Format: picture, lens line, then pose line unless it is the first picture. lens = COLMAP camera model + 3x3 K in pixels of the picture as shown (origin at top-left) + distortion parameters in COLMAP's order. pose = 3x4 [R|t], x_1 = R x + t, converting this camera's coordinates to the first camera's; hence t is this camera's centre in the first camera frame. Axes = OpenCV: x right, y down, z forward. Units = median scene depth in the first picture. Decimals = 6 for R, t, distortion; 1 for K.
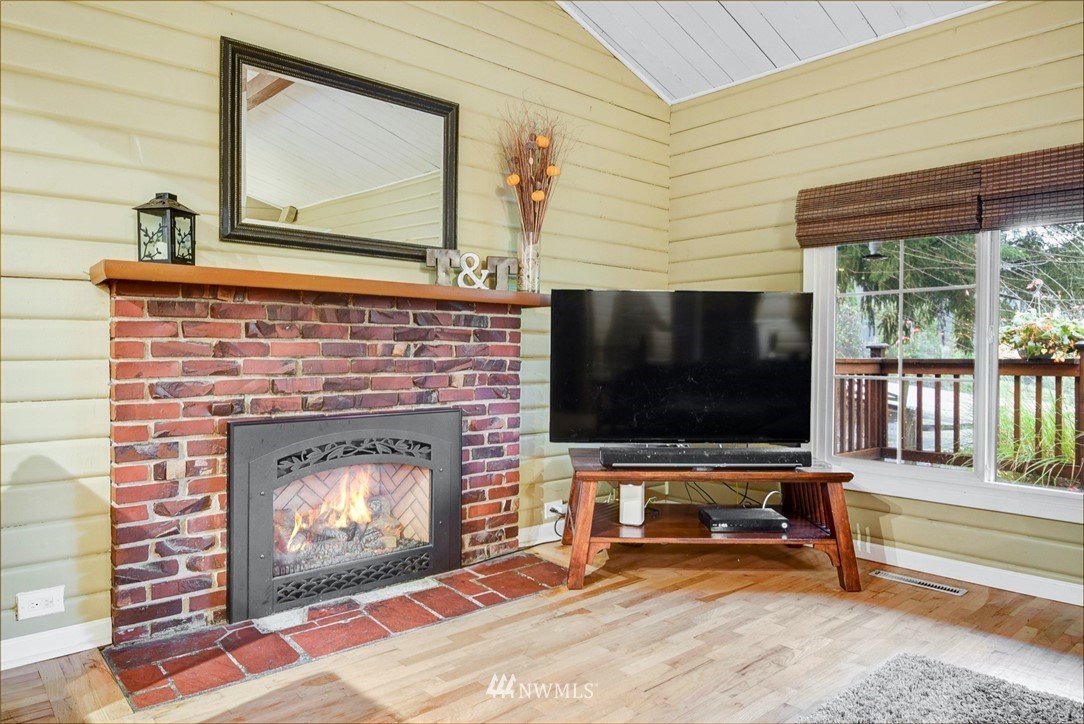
lens RADIAL K [[716.9, 0, 542.0], [0, 716.9, 362.0], [0, 0, 1]] dist [0.016862, -0.003239]
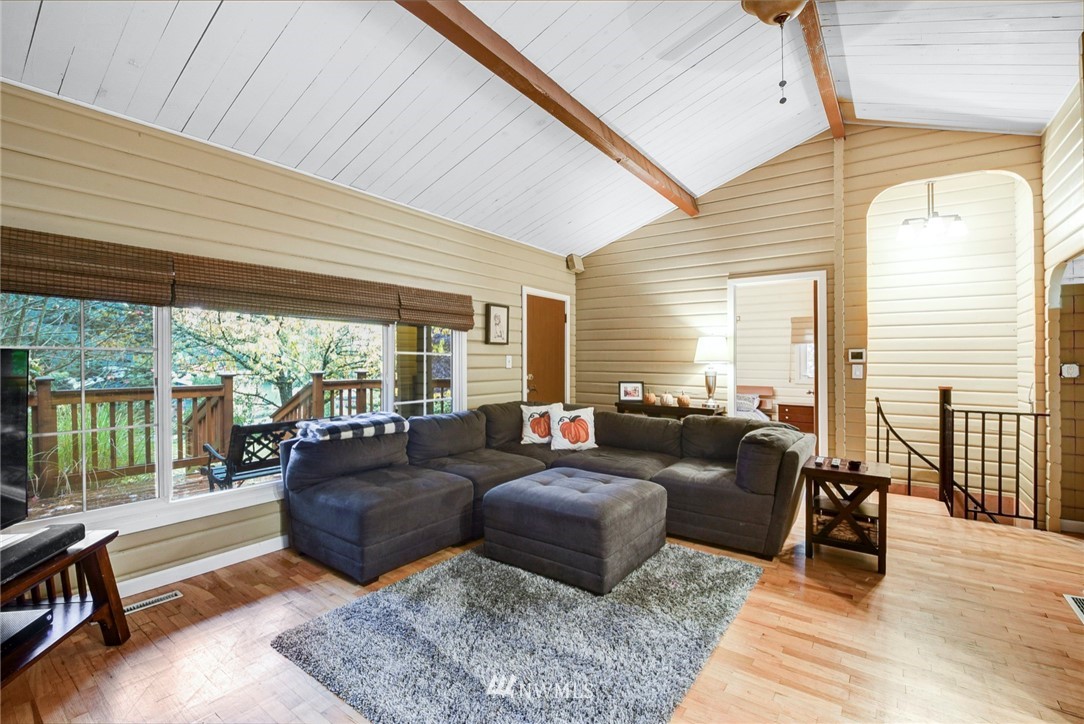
lens RADIAL K [[482.2, 0, 543.7], [0, 482.2, 358.2], [0, 0, 1]] dist [-0.019045, 0.000066]
pose [[-0.224206, -0.000554, 0.974542, -0.374236], [0.010385, 0.999942, 0.002957, -0.089678], [-0.974486, 0.010784, -0.224187, 0.563678]]
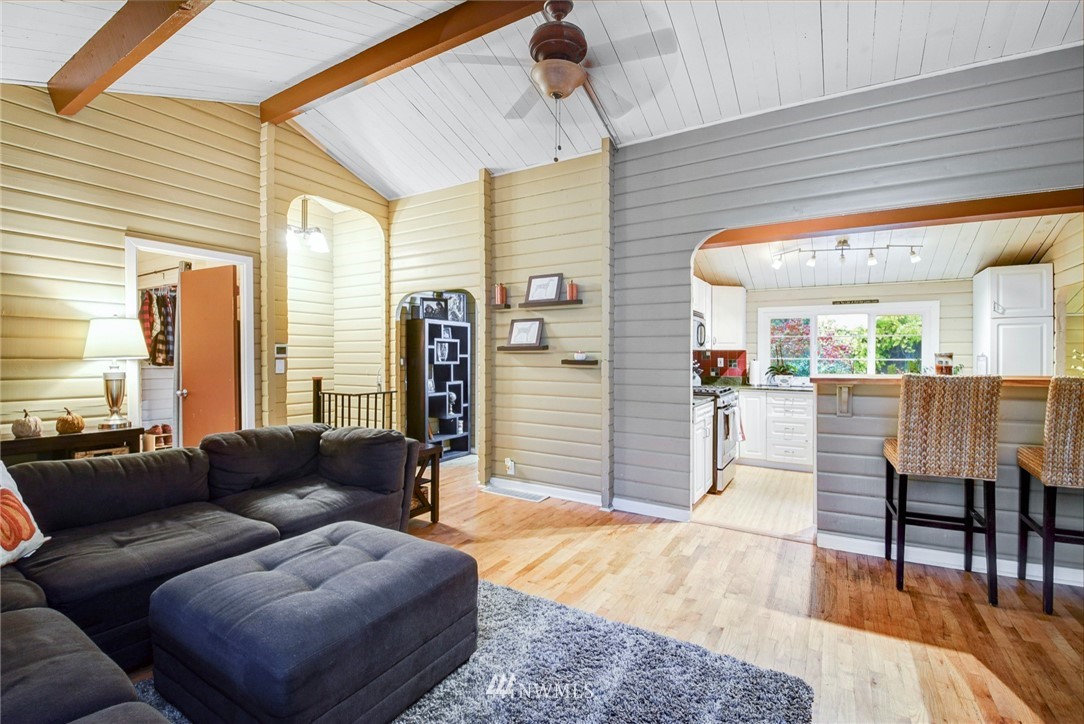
lens RADIAL K [[476.2, 0, 538.9], [0, 476.2, 357.2], [0, 0, 1]] dist [0.000328, -0.000377]
pose [[-0.957153, -0.005906, -0.289522, 0.556914], [-0.011552, 0.999775, 0.017797, -0.098189], [0.289351, 0.020379, -0.957006, 0.951962]]
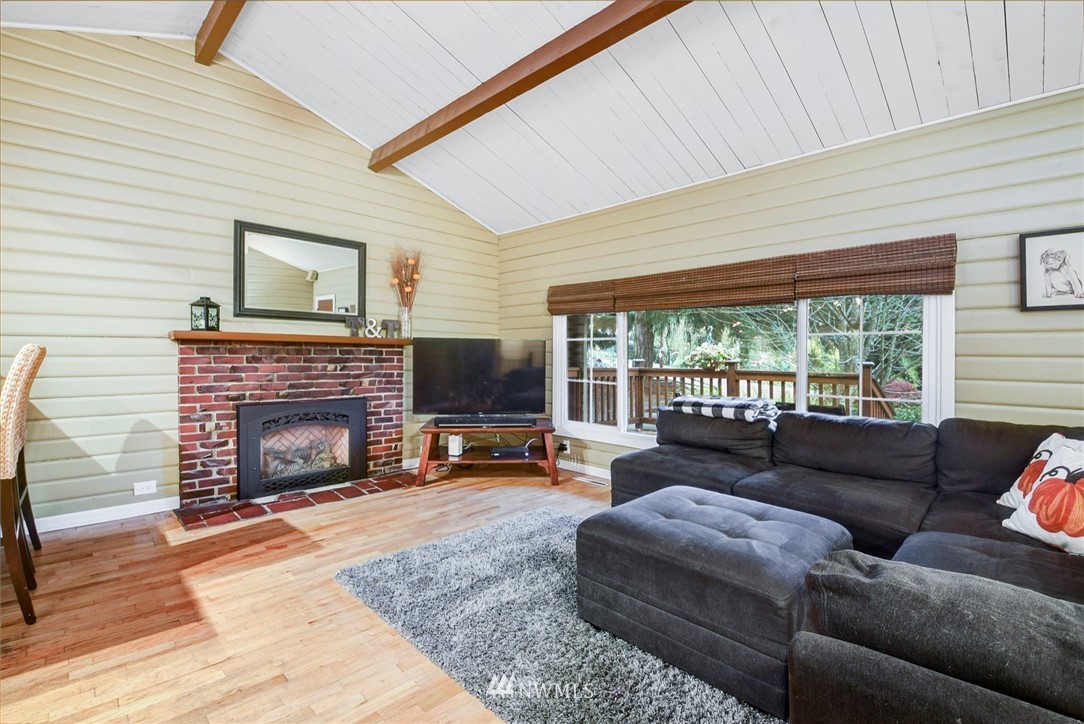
lens RADIAL K [[495.6, 0, 561.5], [0, 495.6, 363.1], [0, 0, 1]] dist [-0.029887, -0.000706]
pose [[0.996941, 0.001847, 0.078132, 0.364212], [-0.001860, 0.999998, 0.000088, -0.035023], [-0.078132, -0.000233, 0.996943, -0.452418]]
